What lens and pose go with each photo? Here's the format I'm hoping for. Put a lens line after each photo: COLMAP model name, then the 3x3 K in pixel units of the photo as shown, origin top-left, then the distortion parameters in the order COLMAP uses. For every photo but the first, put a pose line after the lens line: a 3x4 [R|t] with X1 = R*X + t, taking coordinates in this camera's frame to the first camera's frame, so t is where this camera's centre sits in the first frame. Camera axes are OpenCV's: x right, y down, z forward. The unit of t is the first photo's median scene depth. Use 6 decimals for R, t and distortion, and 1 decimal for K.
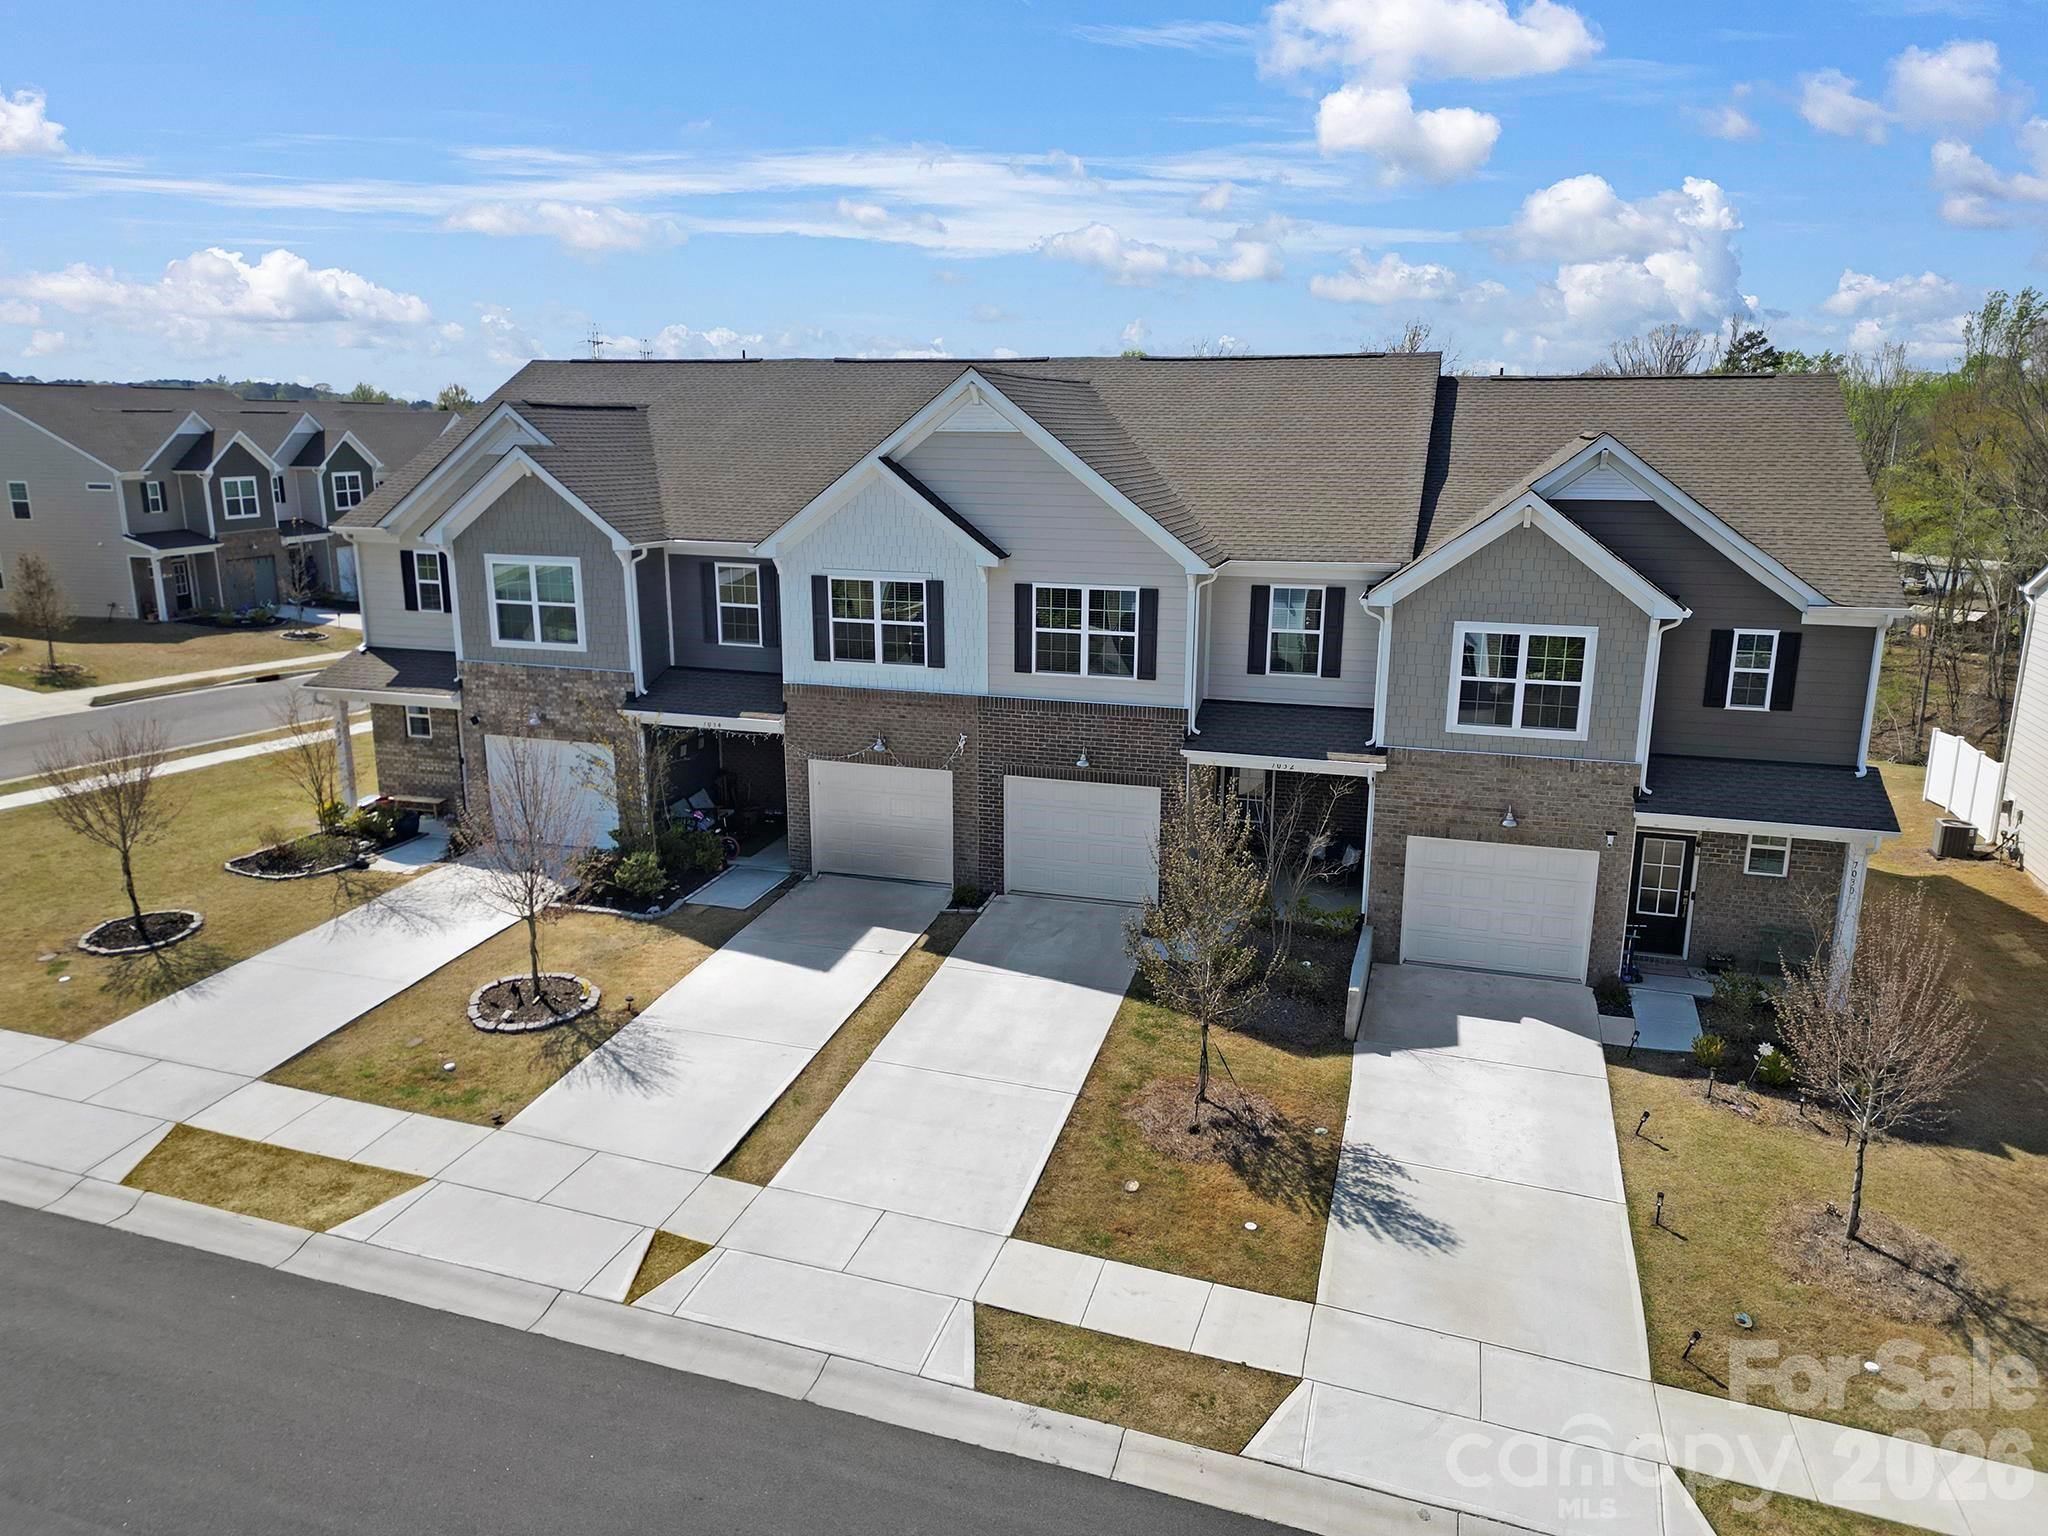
lens RADIAL K [[1420.4, 0, 1022.9], [0, 1420.4, 768.9], [0, 0, 1]] dist [0.078942, -0.081358]
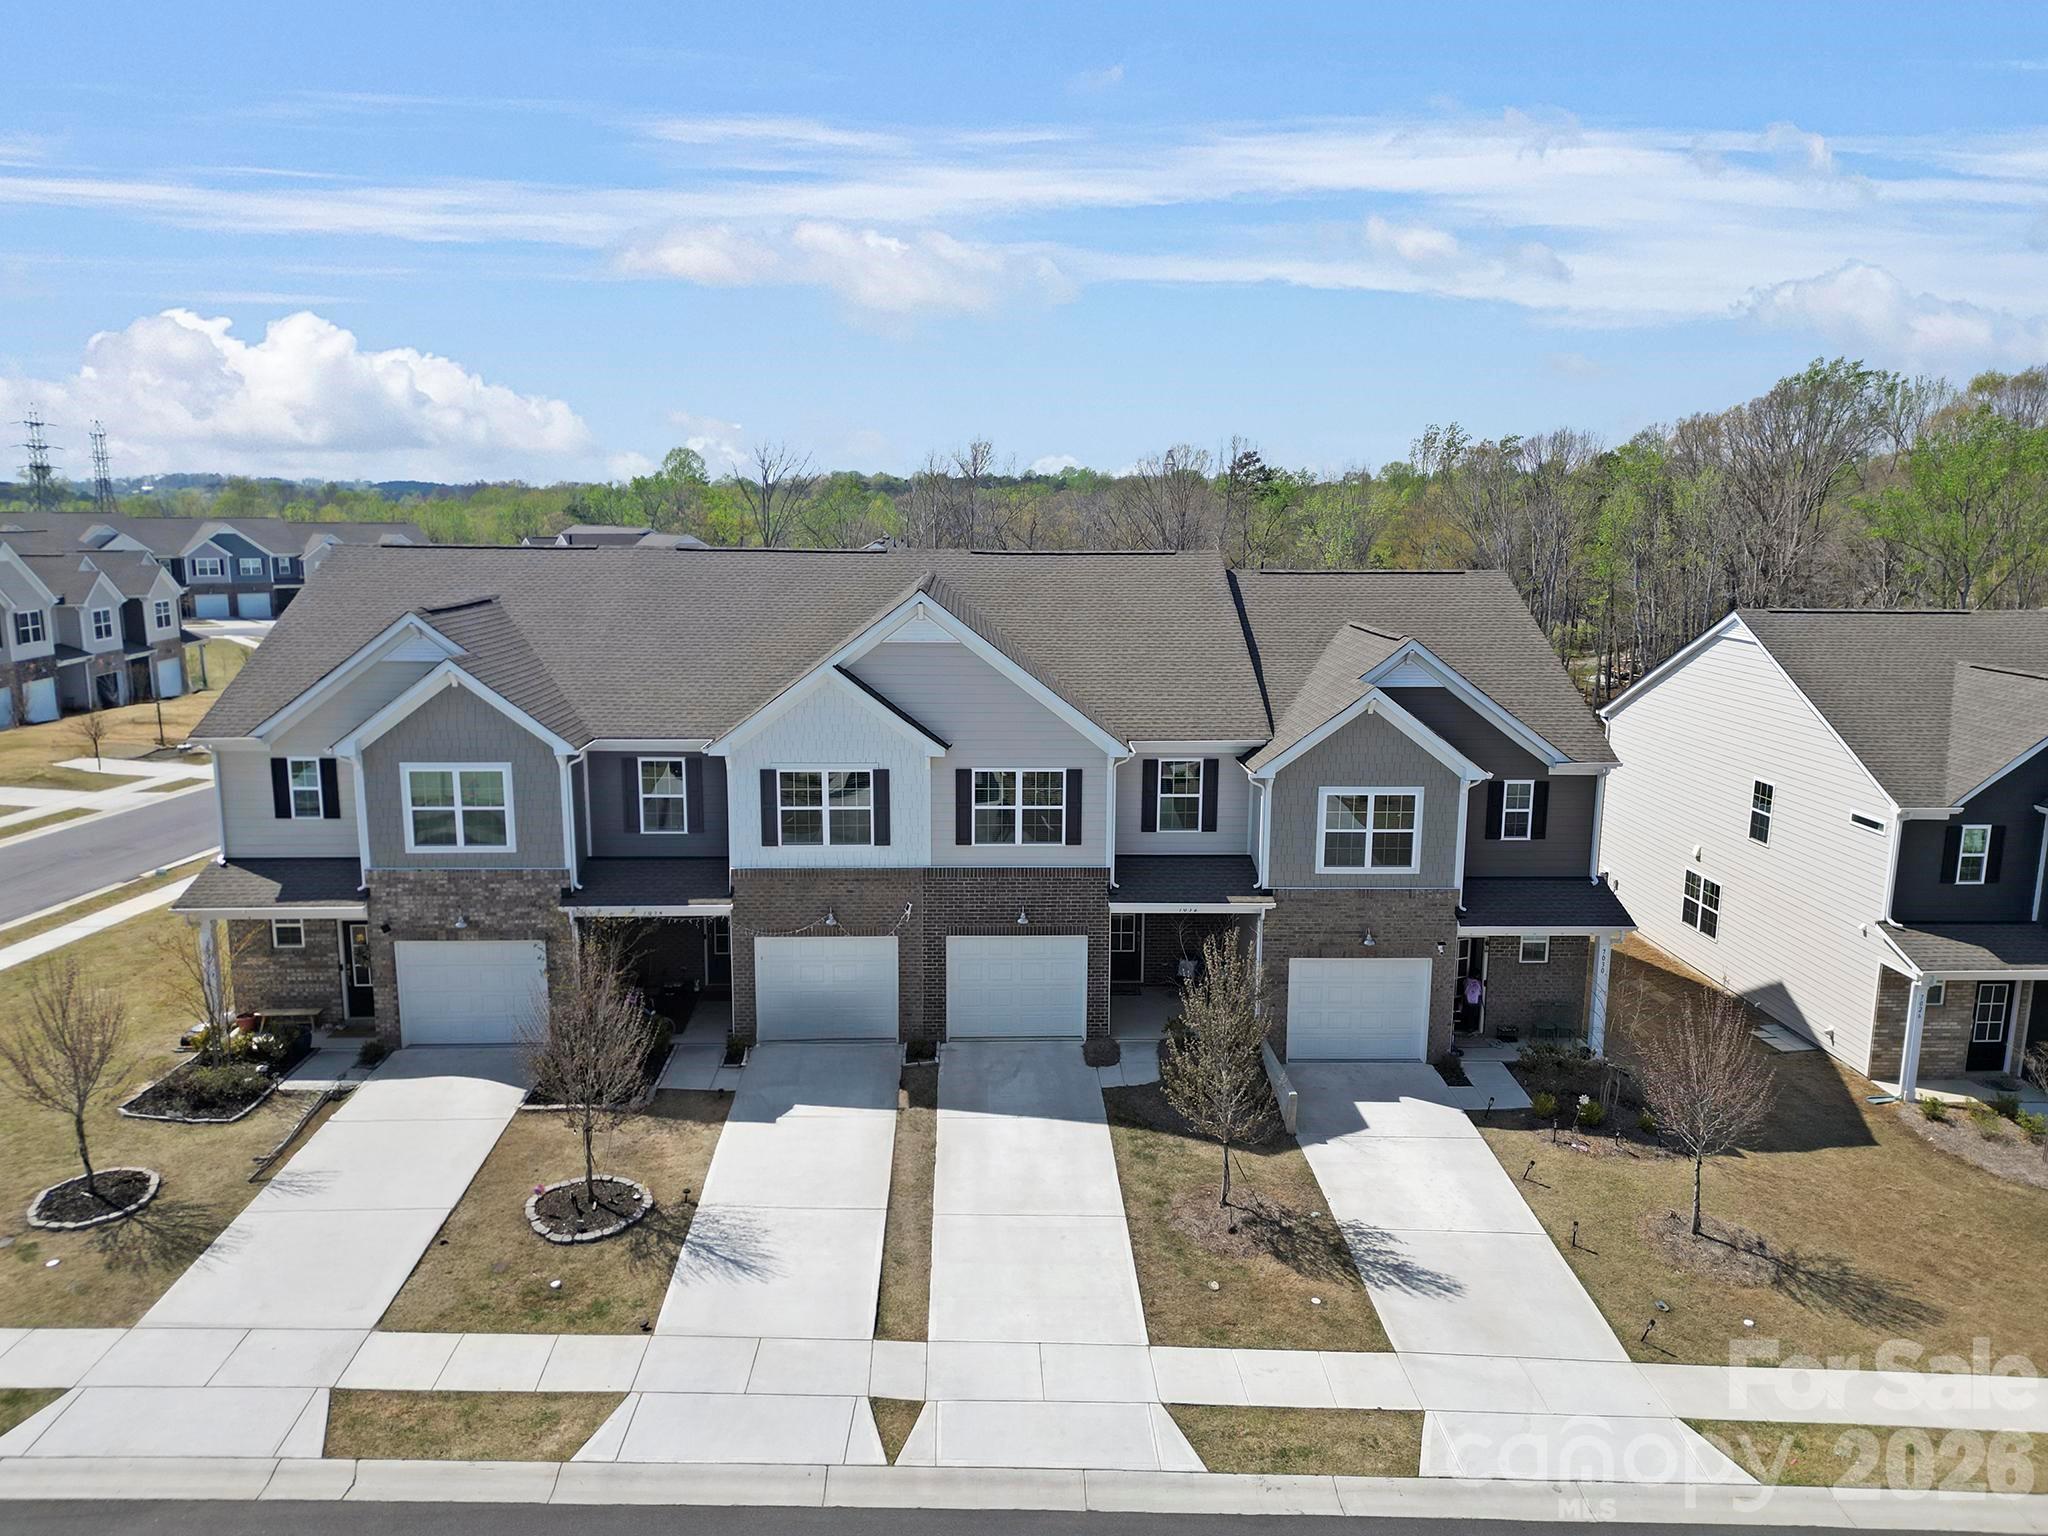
lens RADIAL K [[1420.4, 0, 1021.7], [0, 1420.4, 769.3], [0, 0, 1]] dist [0.078942, -0.081358]
pose [[0.944306, -0.058252, 0.323872, -0.334781], [0.075361, 0.996332, -0.040527, -0.082518], [-0.320323, 0.062677, 0.945233, -0.101057]]
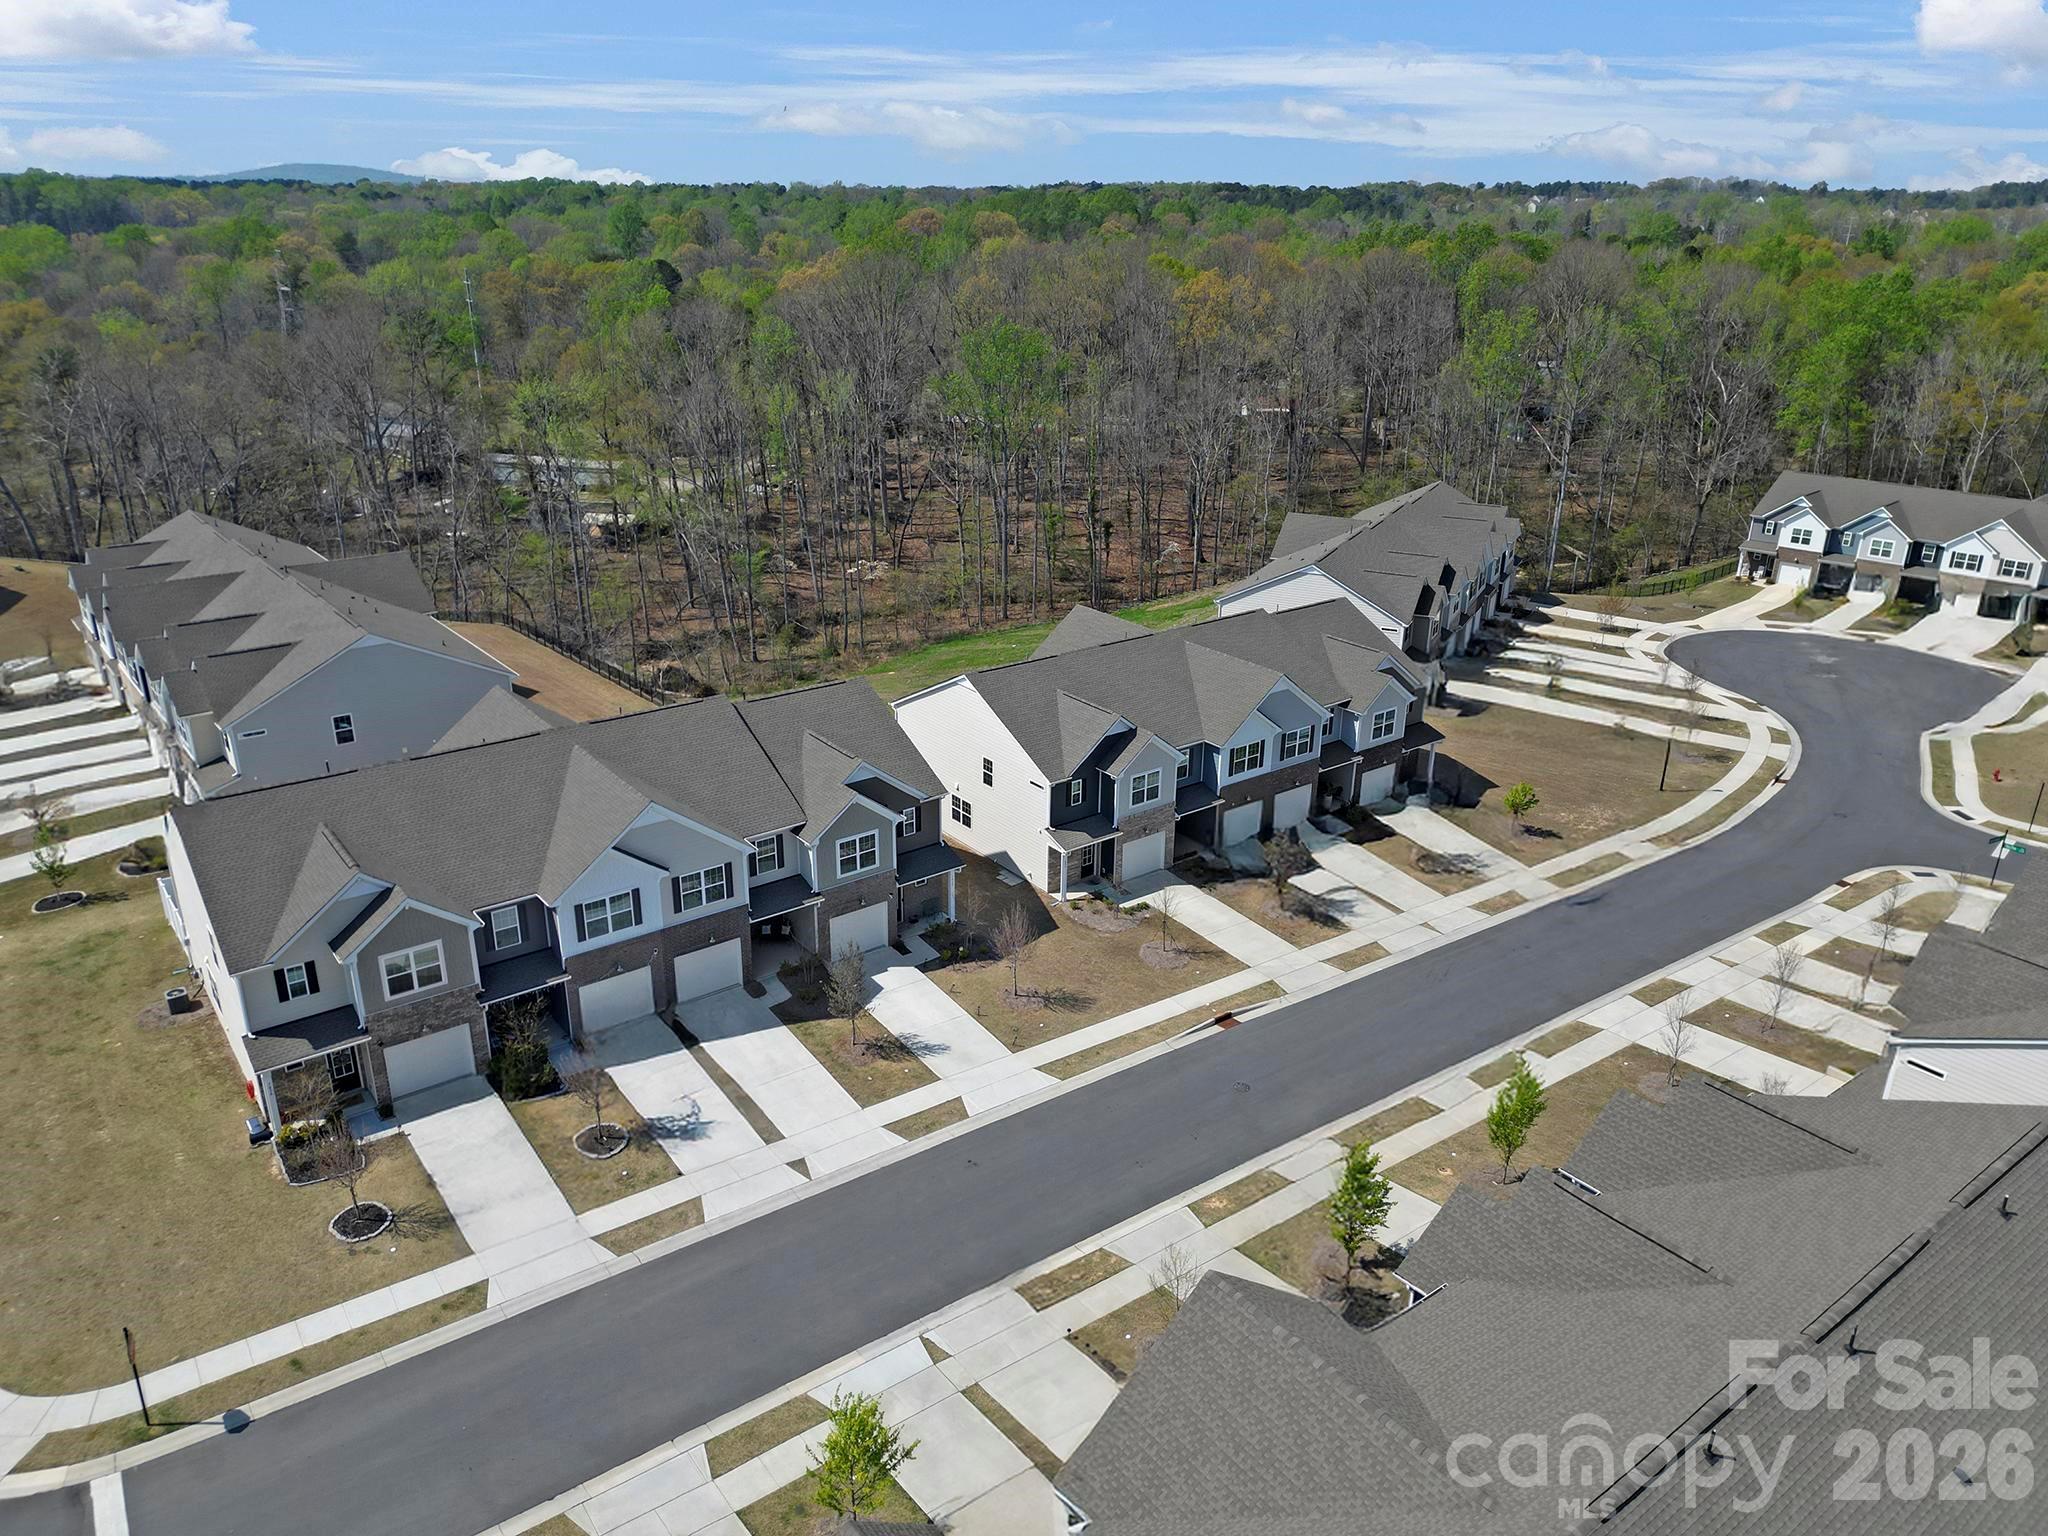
lens RADIAL K [[1420.4, 0, 1022.9], [0, 1420.4, 754.5], [0, 0, 1]] dist [0.078942, -0.081358]
pose [[0.582836, -0.291457, 0.758521, -1.376168], [0.183701, 0.956555, 0.226397, -0.747705], [-0.791553, 0.007389, 0.611056, -0.845344]]
